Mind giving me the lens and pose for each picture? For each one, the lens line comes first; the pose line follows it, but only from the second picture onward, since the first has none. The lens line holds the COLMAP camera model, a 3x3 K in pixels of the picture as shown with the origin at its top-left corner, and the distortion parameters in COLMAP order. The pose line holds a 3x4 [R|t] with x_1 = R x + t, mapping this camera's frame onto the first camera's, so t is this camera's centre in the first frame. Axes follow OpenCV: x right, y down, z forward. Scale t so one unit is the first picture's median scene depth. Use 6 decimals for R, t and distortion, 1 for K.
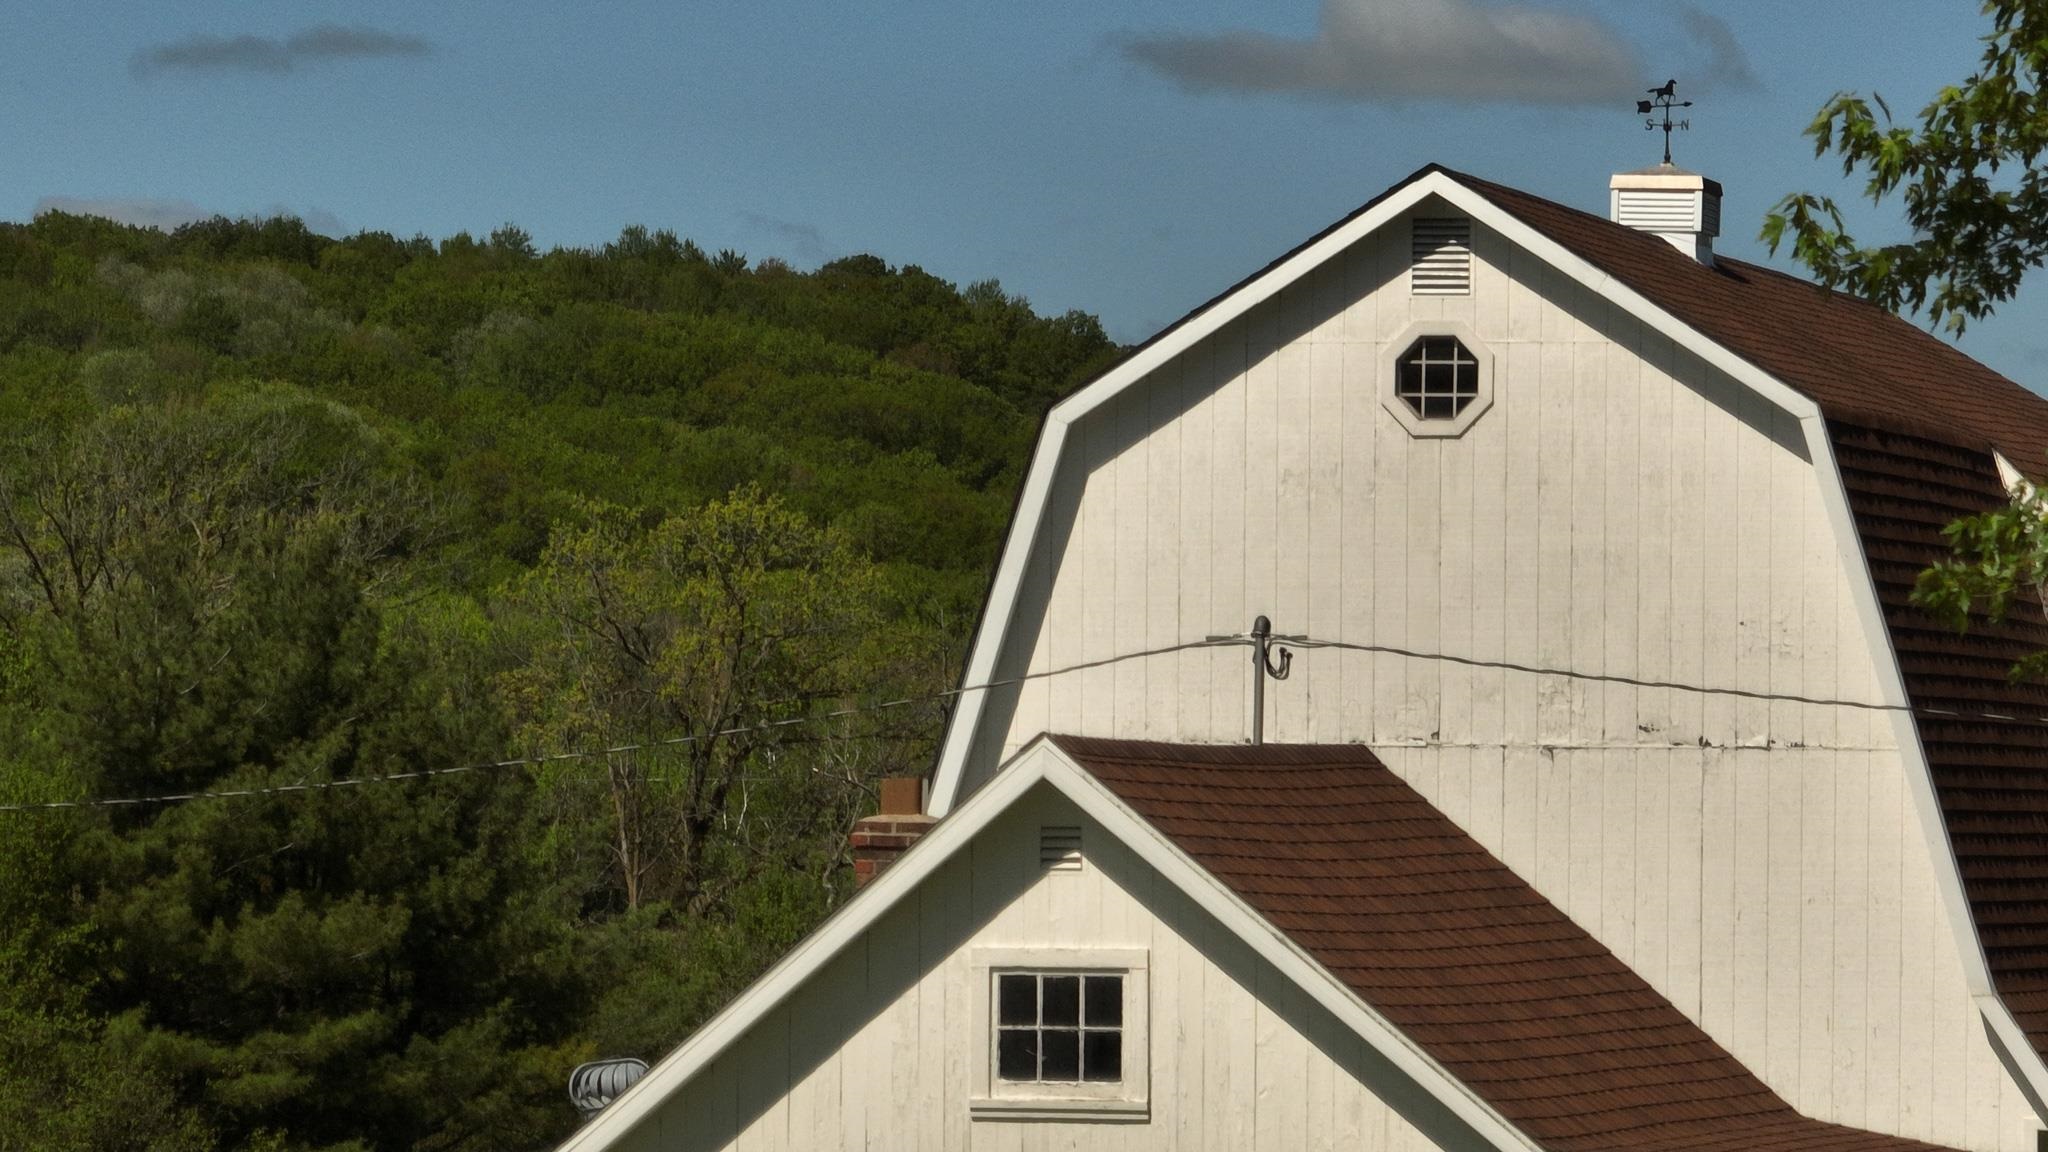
lens RADIAL K [[10119.7, 0, 1025.0], [0, 10119.7, 579.7], [0, 0, 1]] dist [-0.532310, 0.000000]
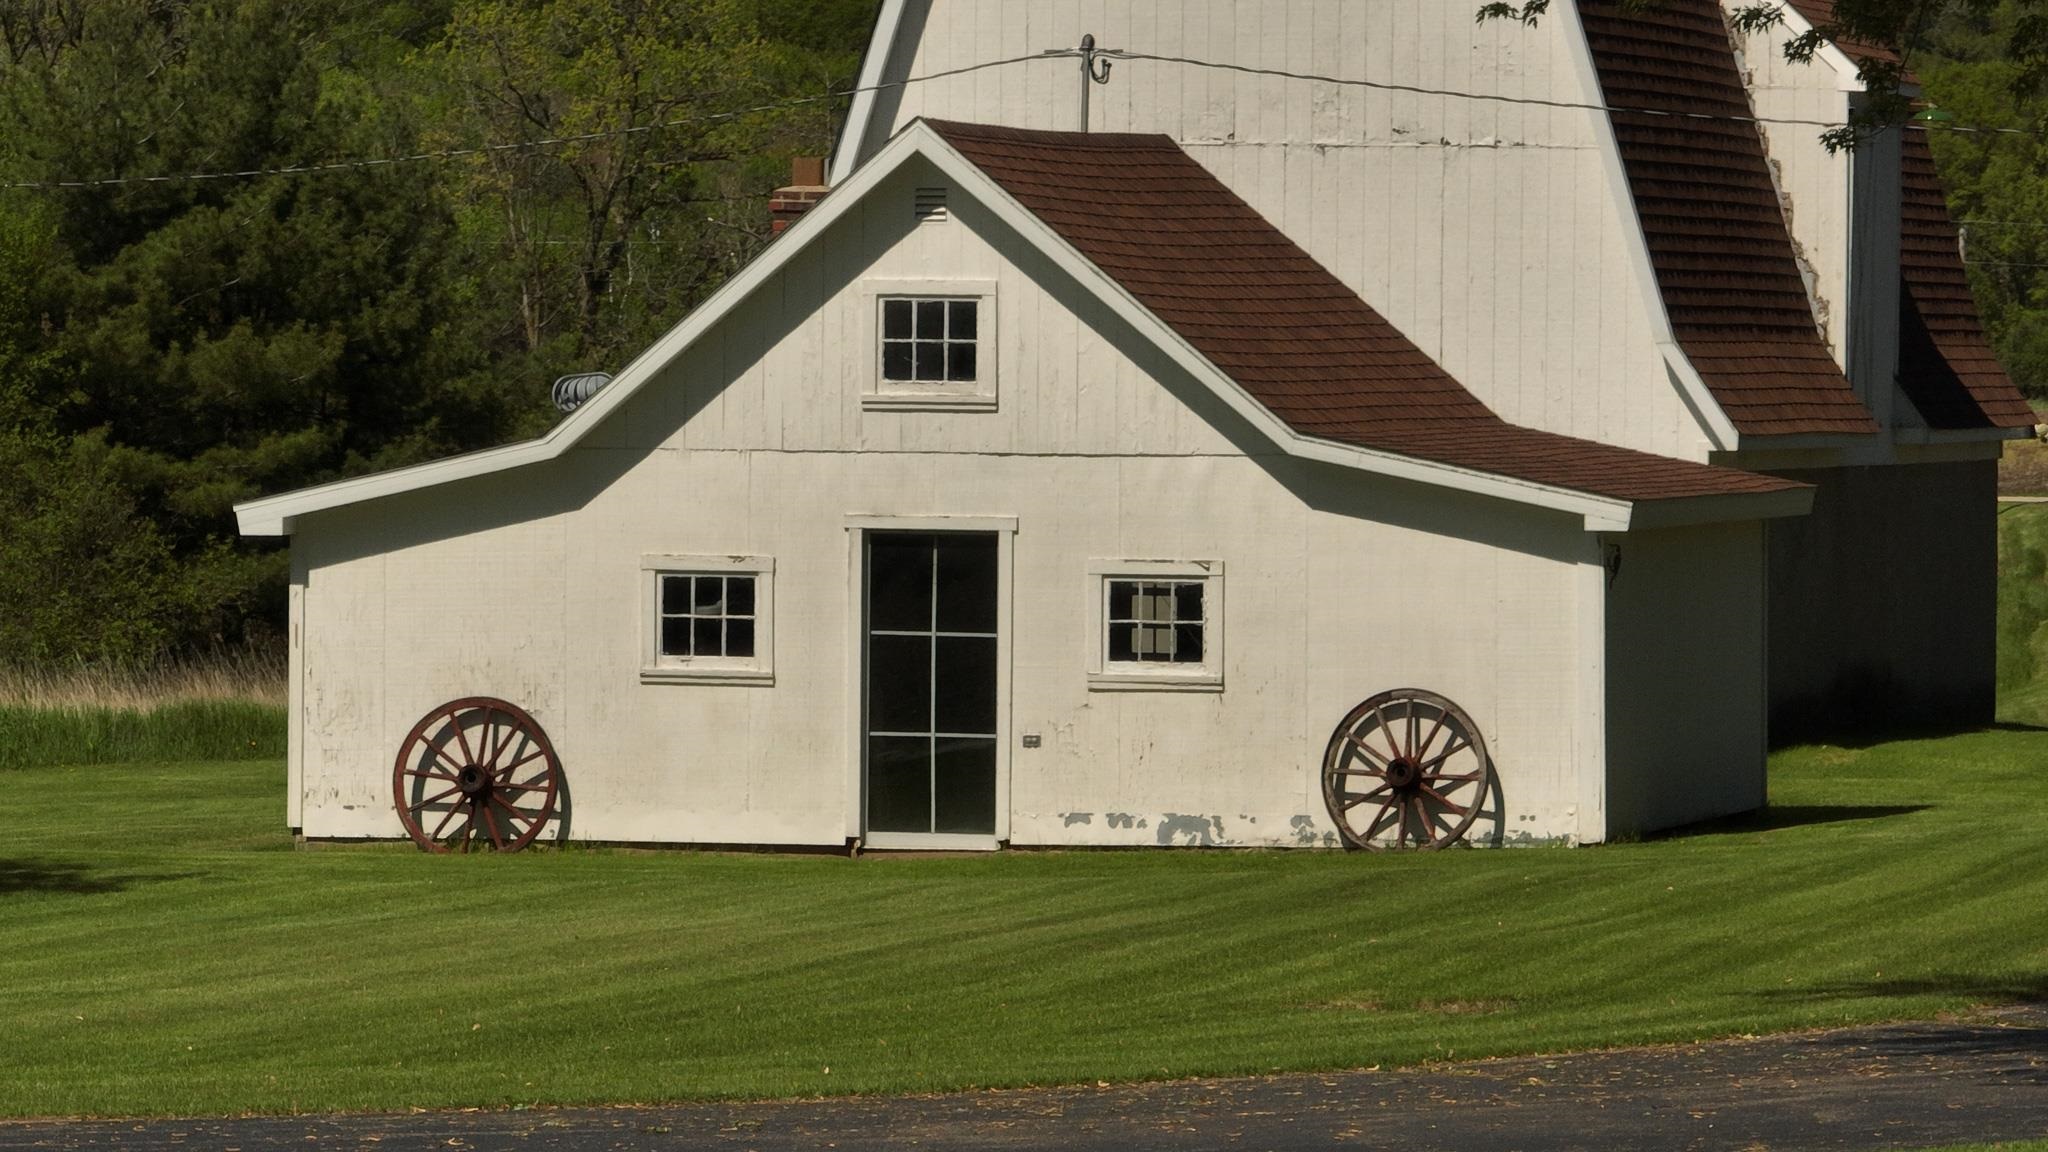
lens RADIAL K [[10119.7, 0, 1025.4], [0, 10119.7, 574.8], [0, 0, 1]] dist [-0.532310, 0.000000]
pose [[0.999926, 0.001924, 0.012026, 0.000102], [-0.002530, 0.998716, 0.050600, 0.006418], [-0.011913, -0.050626, 0.998647, -0.255439]]
